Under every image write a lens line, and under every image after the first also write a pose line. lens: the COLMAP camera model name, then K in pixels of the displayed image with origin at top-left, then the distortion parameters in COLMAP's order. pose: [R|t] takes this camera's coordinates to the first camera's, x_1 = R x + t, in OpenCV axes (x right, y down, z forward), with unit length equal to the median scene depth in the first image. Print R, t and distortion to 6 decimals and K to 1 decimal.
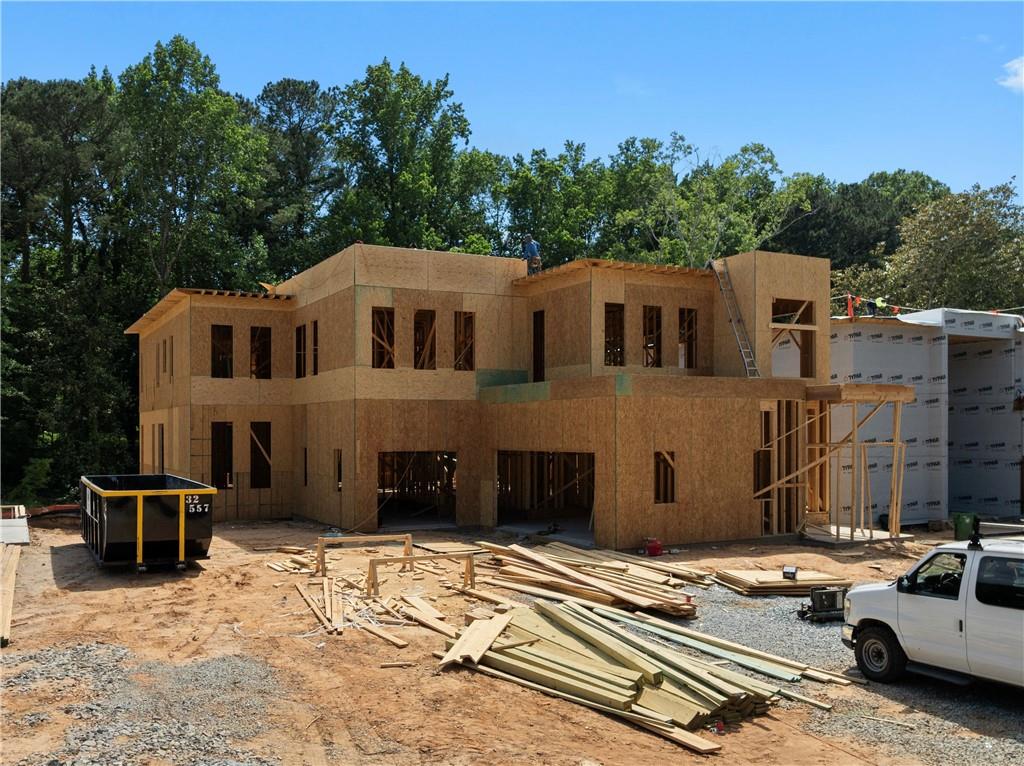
lens RADIAL K [[845.9, 0, 510.8], [0, 845.9, 451.6], [0, 0, 1]] dist [-0.000551, -0.000272]
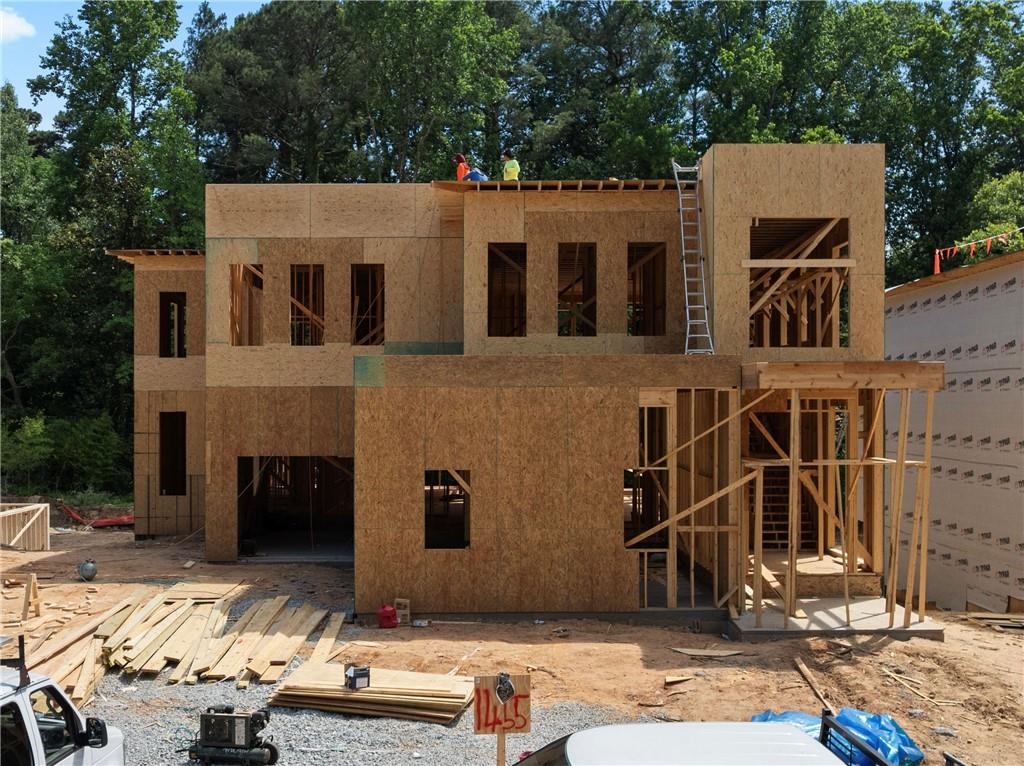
lens RADIAL K [[1172.7, 0, 686.2], [0, 1172.7, 430.4], [0, 0, 1]] dist [-0.006141, 0.031664]
pose [[0.904902, 0.014190, -0.425383, 0.618983], [-0.013158, 0.999899, 0.005364, -0.032167], [0.425416, 0.000743, 0.904998, 0.210482]]
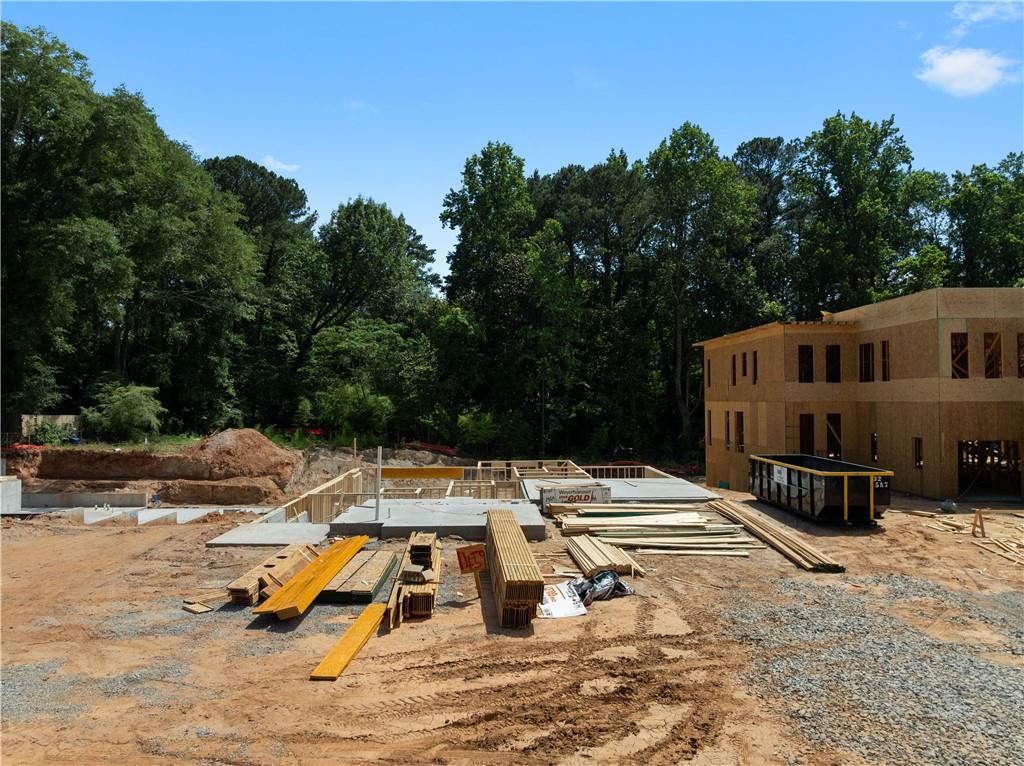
lens RADIAL K [[717.0, 0, 512.0], [0, 717.0, 383.0], [0, 0, 1]] dist [-0.016112, 0.006226]
pose [[0.914111, -0.009410, -0.405354, -0.327233], [-0.003006, 0.999546, -0.029984, -0.052891], [0.405452, 0.028628, 0.913668, -0.305271]]
